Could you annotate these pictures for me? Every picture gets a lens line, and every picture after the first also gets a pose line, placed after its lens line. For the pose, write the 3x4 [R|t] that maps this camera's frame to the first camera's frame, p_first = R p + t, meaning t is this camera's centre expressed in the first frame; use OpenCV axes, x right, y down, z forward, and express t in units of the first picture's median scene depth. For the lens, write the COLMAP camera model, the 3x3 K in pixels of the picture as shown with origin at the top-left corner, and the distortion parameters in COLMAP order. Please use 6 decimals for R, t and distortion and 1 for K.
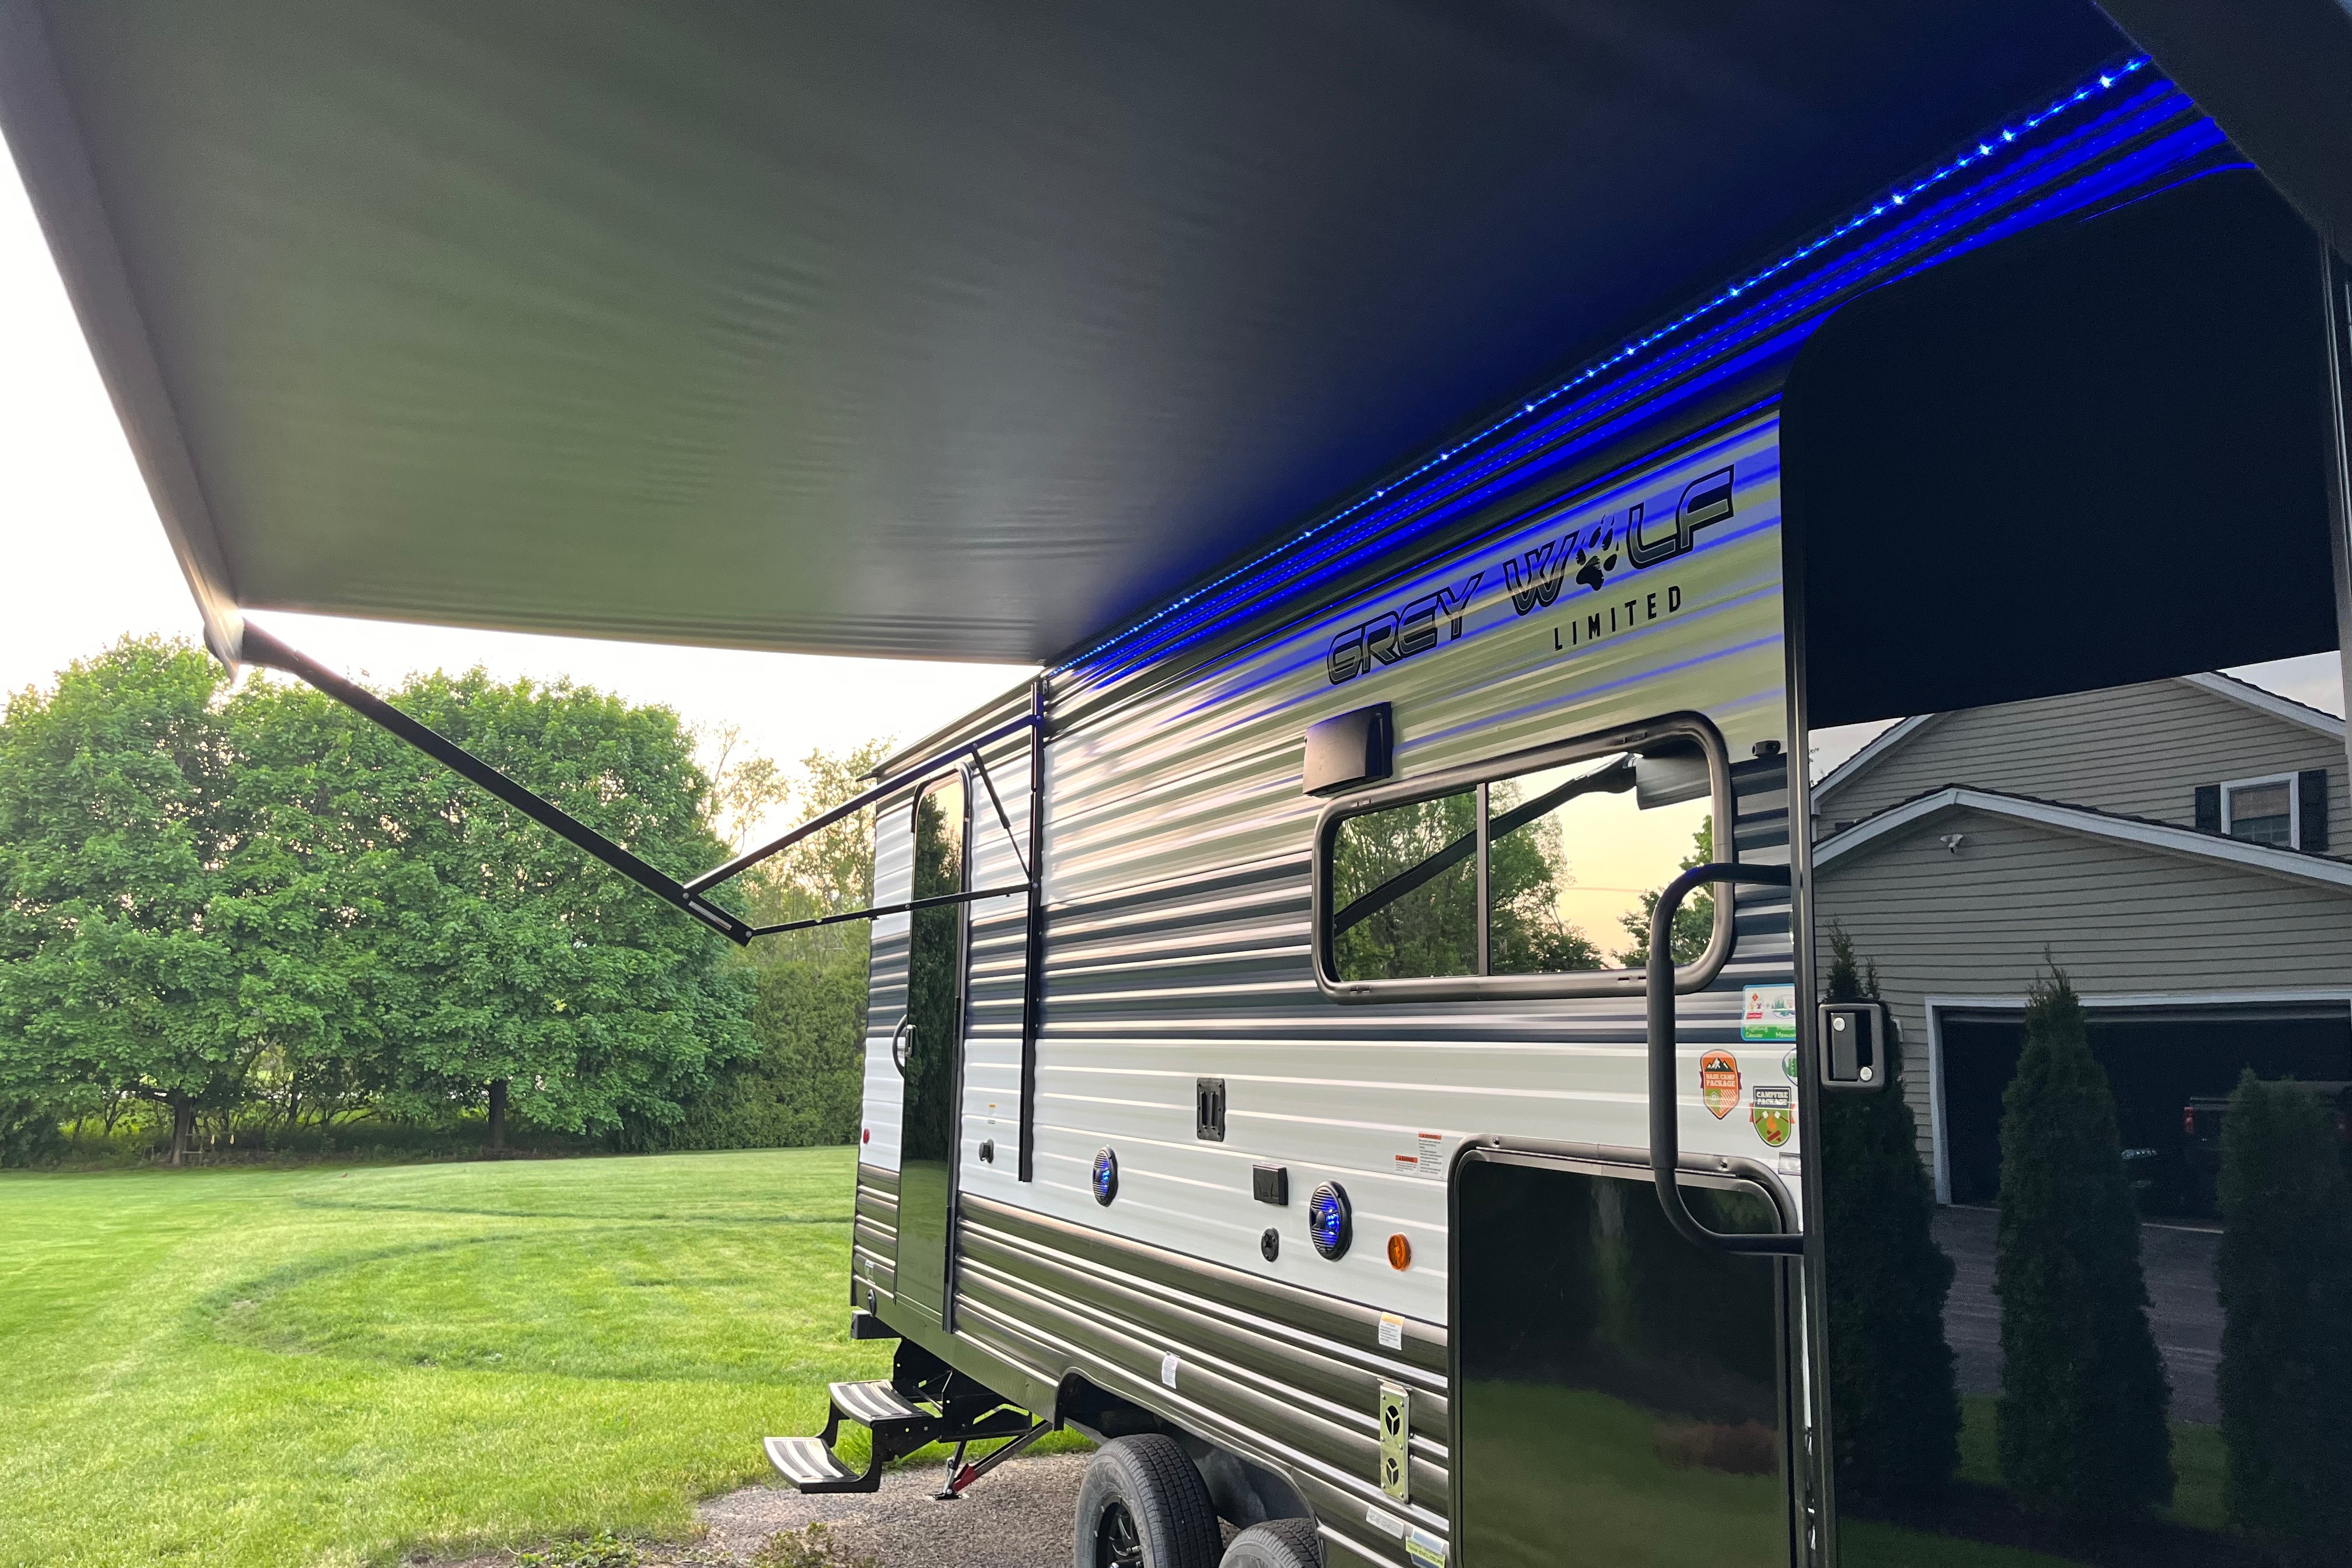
lens RADIAL K [[1701.1, 0, 1176.0], [0, 1701.1, 784.0], [0, 0, 1]] dist [0.046881, -0.066208]
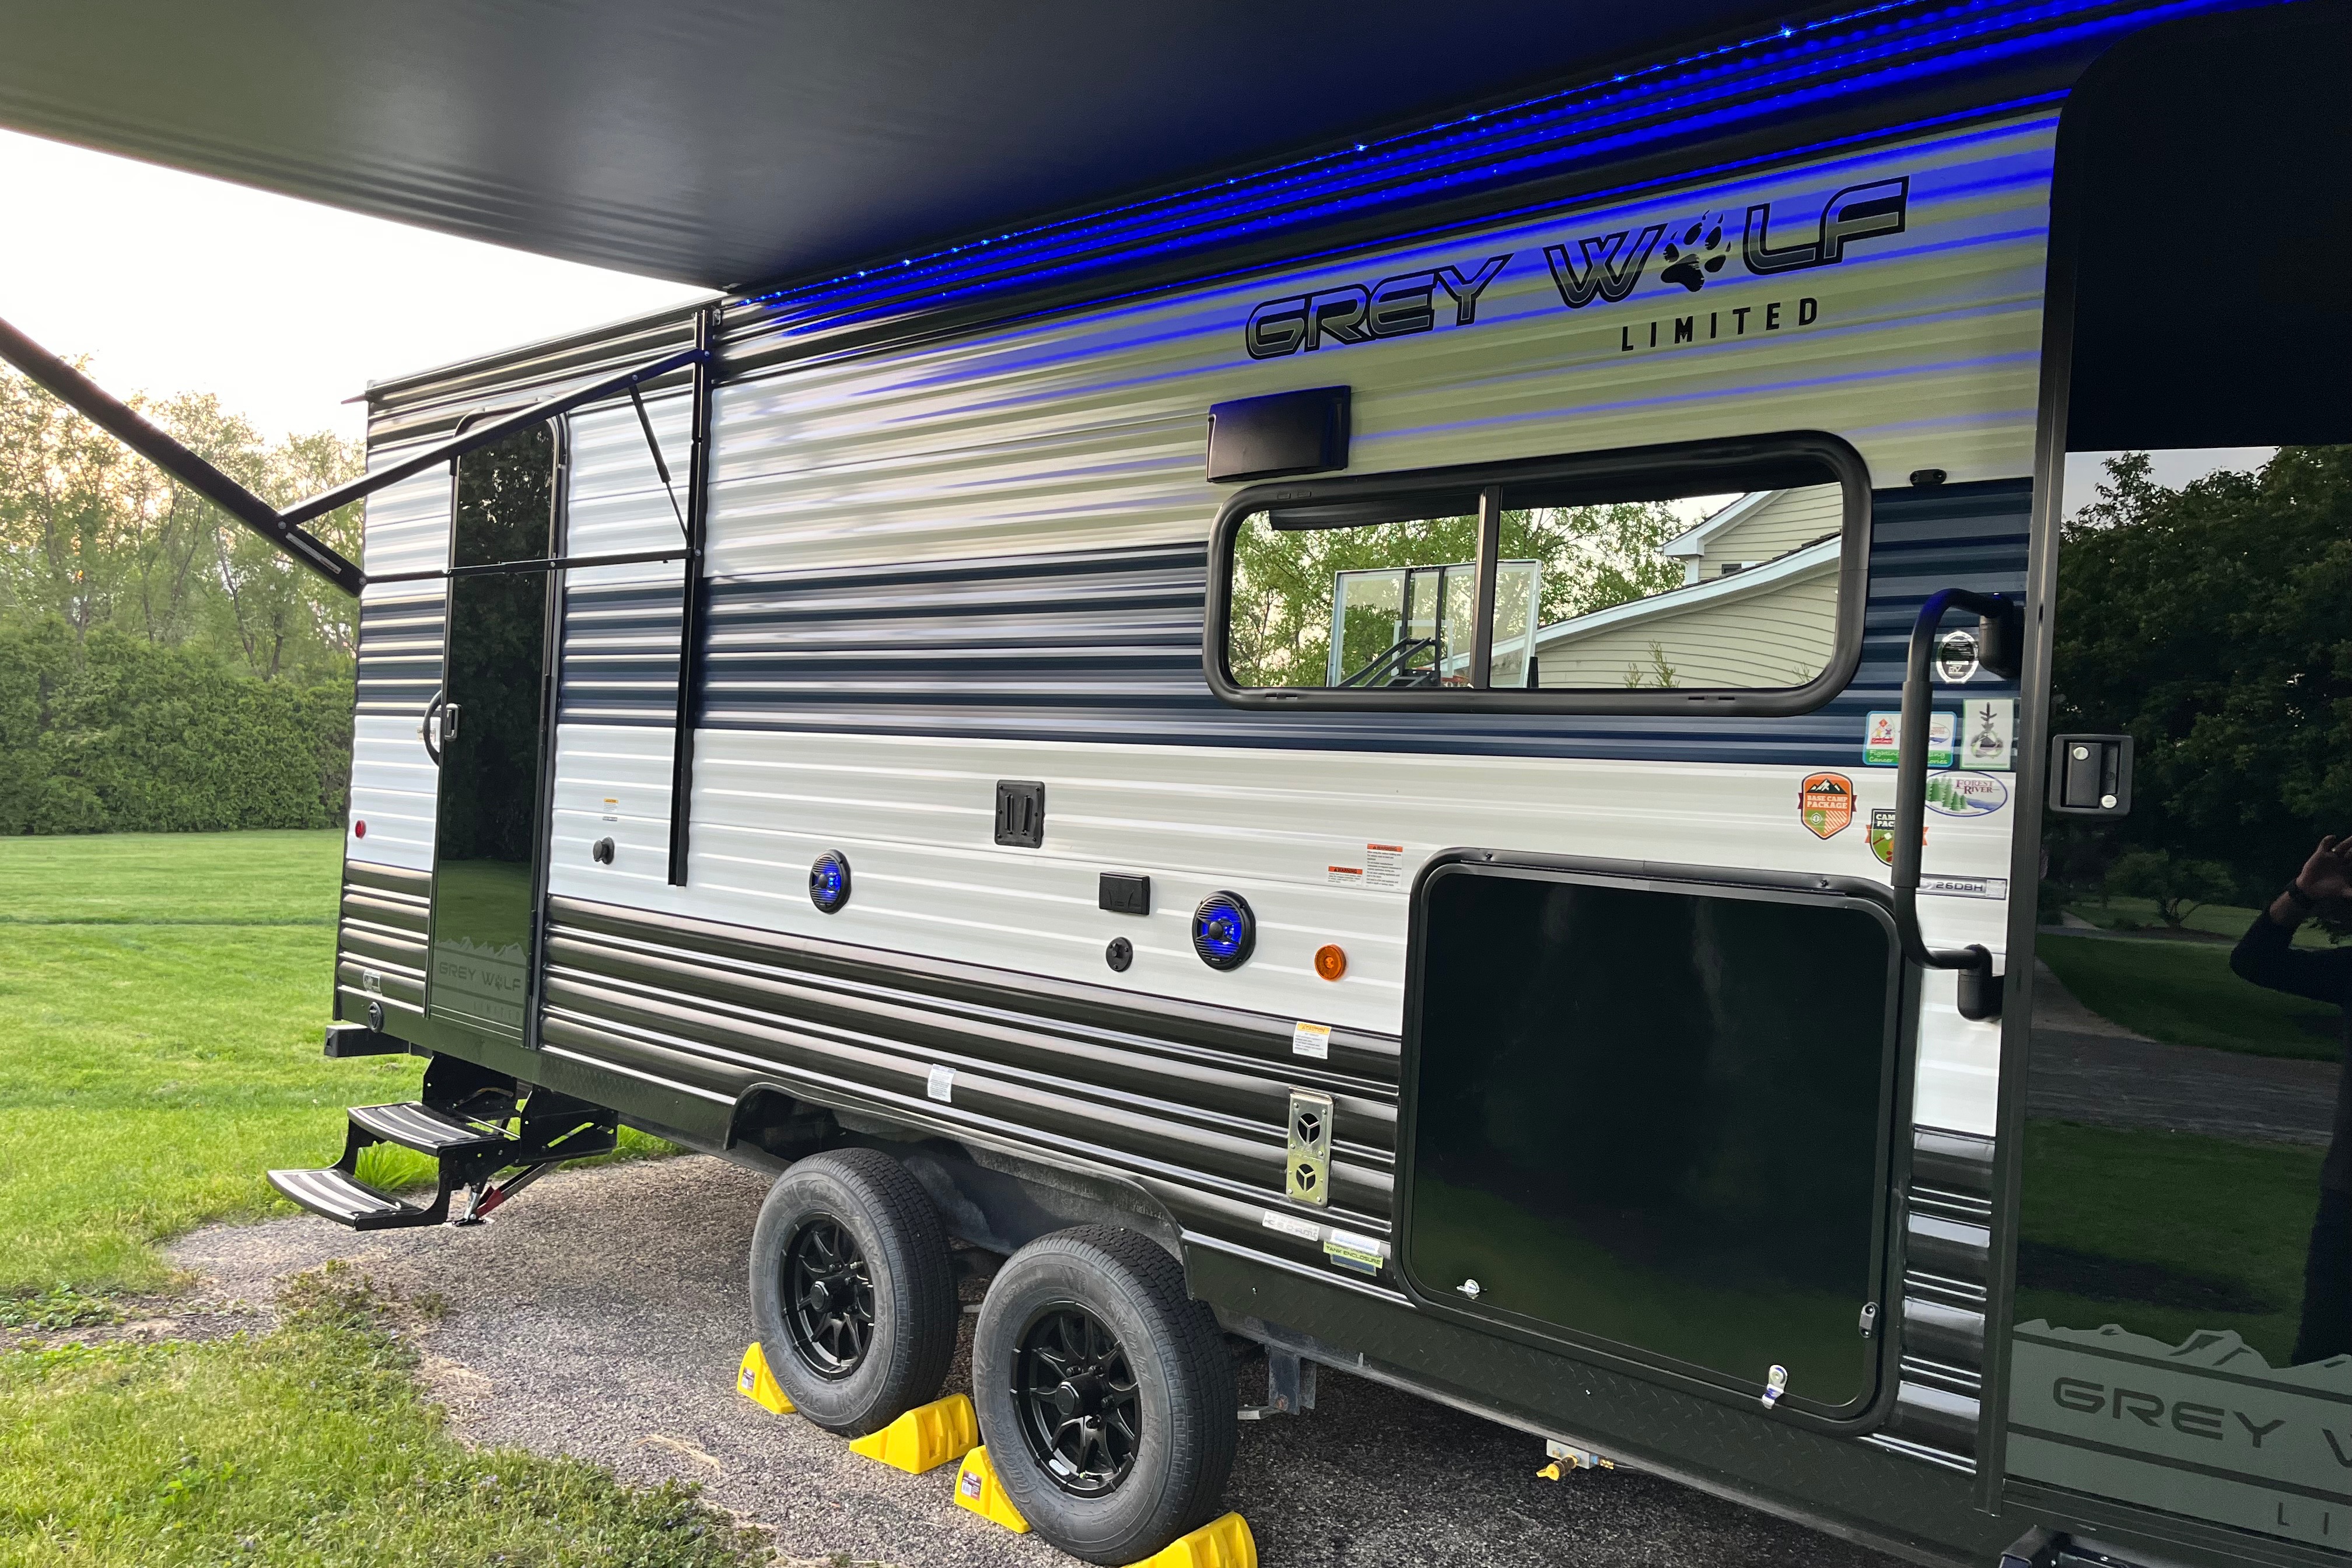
lens RADIAL K [[1701.1, 0, 1176.0], [0, 1701.1, 784.0], [0, 0, 1]] dist [0.046881, -0.066208]
pose [[0.919712, 0.033983, 0.391120, -0.192205], [-0.099568, 0.983865, 0.148648, 0.021886], [-0.379758, -0.175656, 0.908256, 0.097681]]
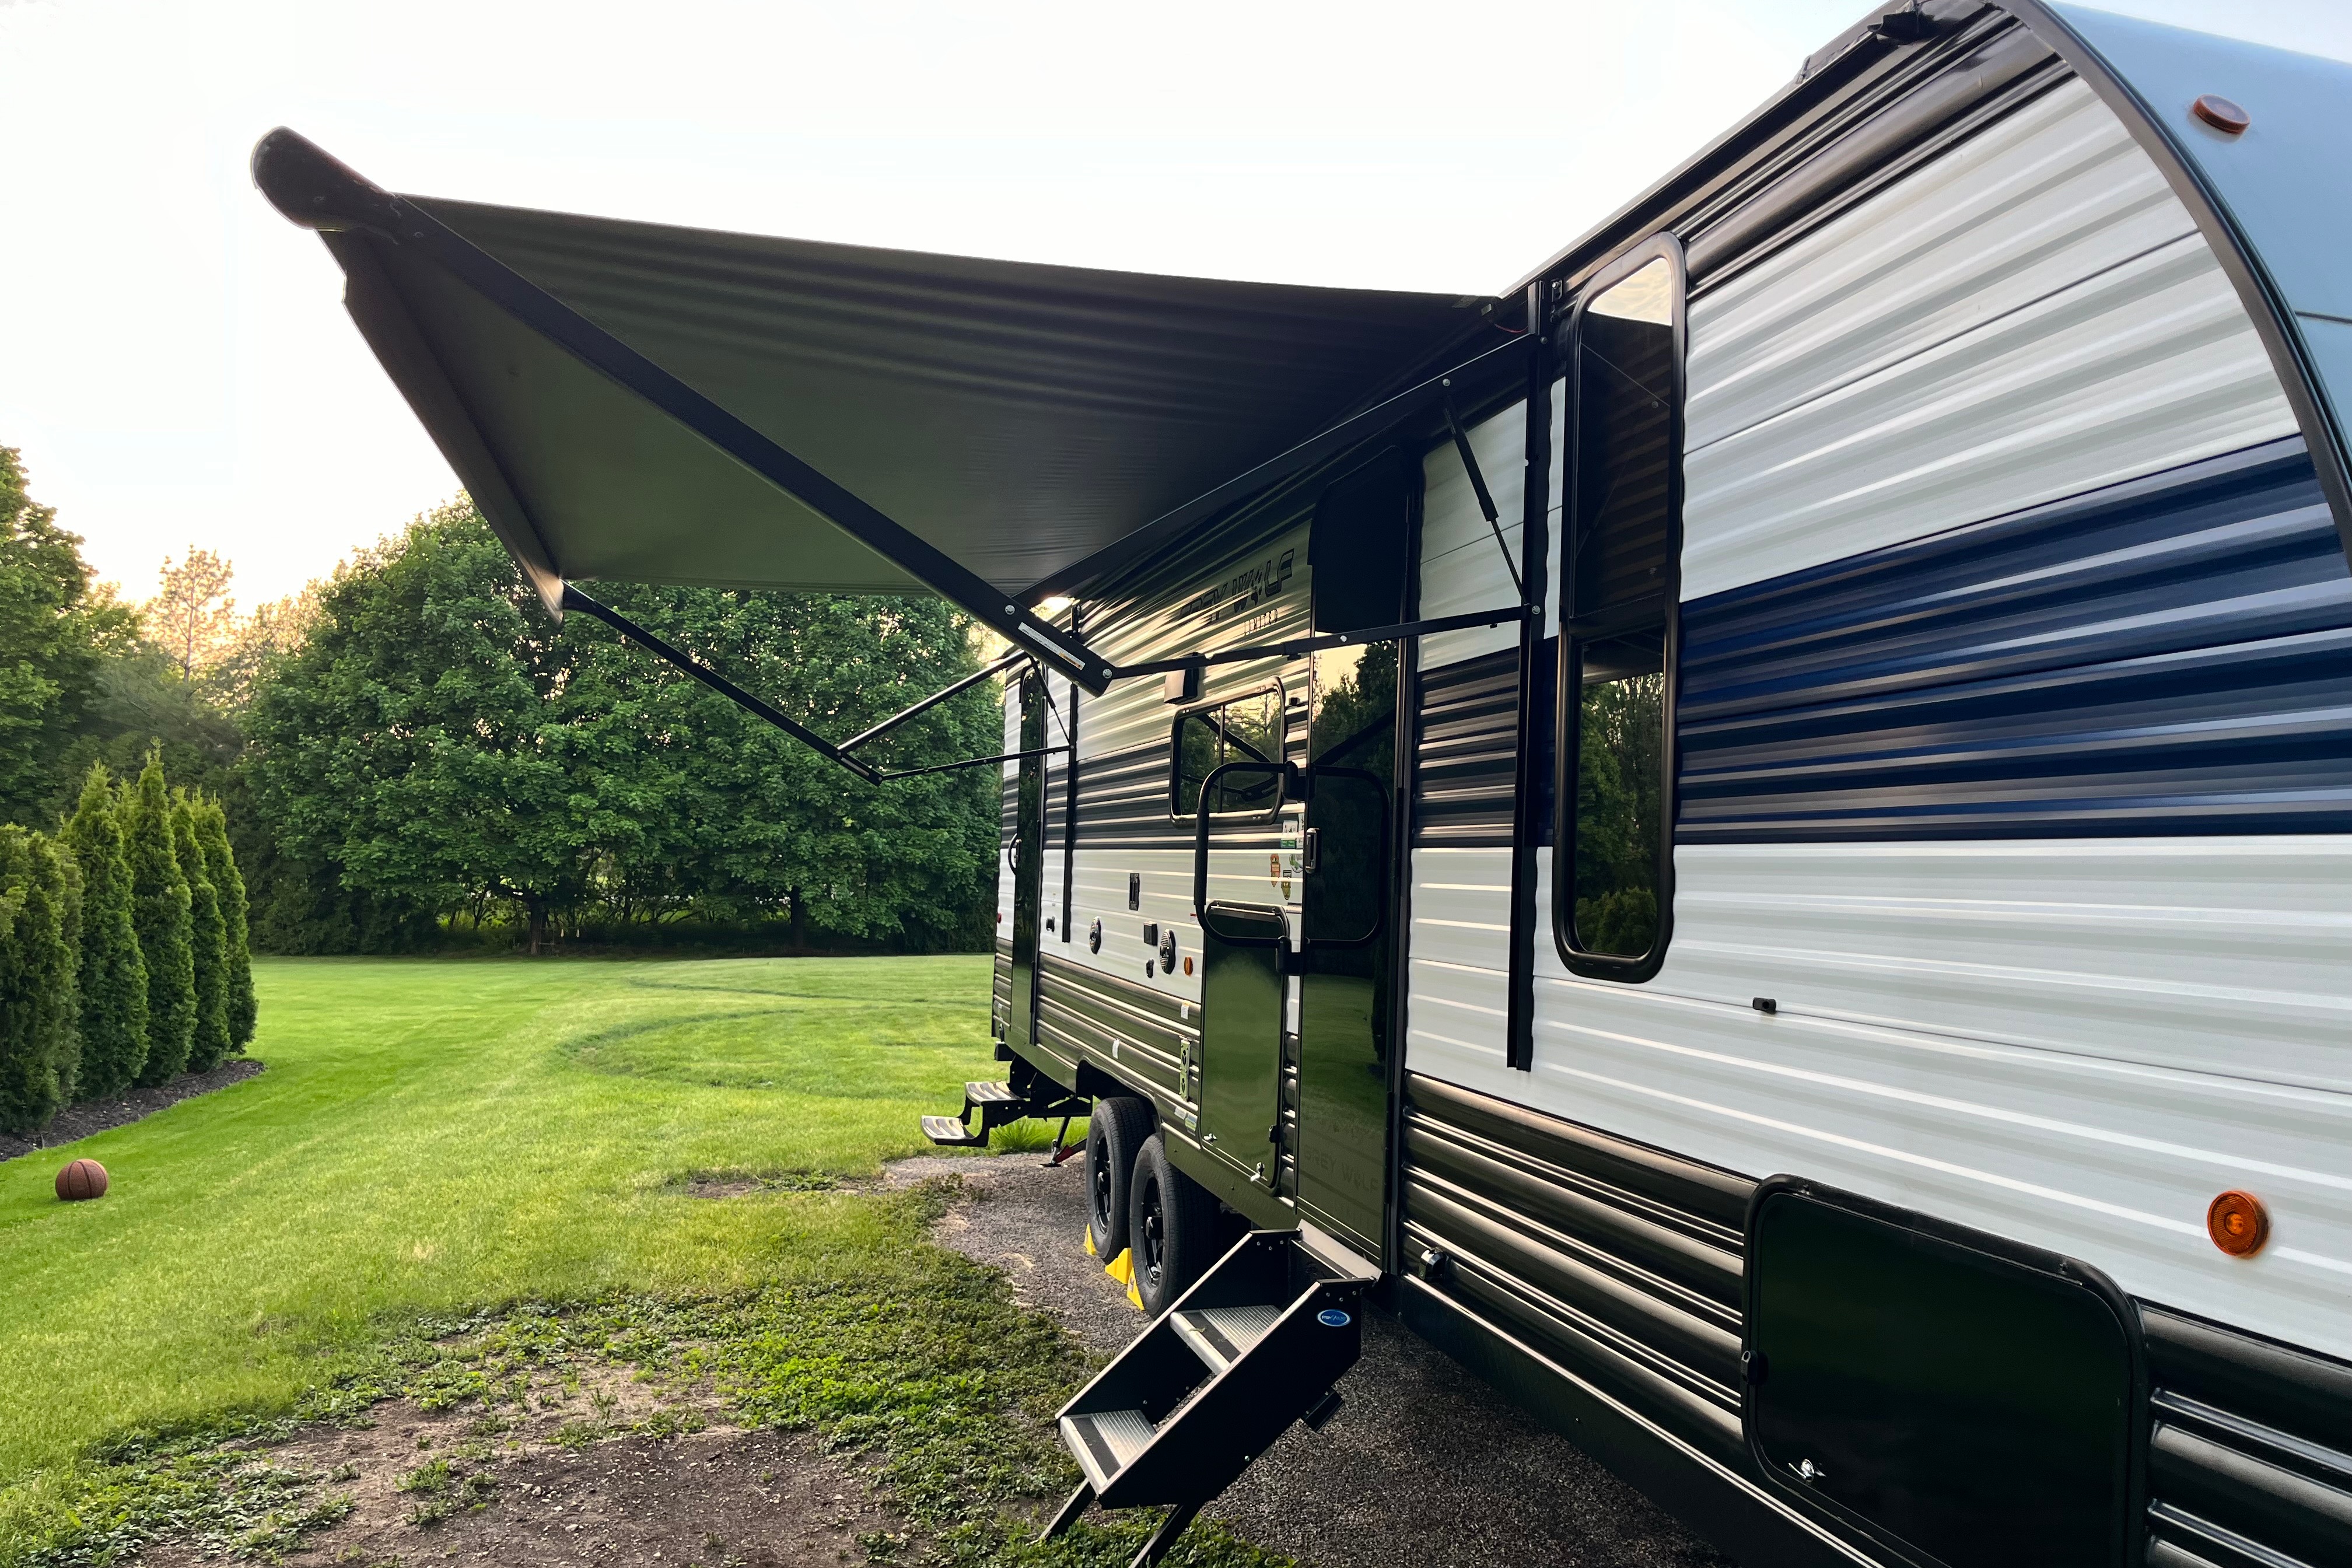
lens RADIAL K [[1640.2, 0, 1184.9], [0, 1640.2, 767.7], [0, 0, 1]] dist [0.005002, 0.000347]
pose [[0.989716, 0.007079, -0.142871, 0.213205], [0.006160, 0.995739, 0.092009, -0.051417], [0.142914, -0.091943, 0.985455, -0.383129]]
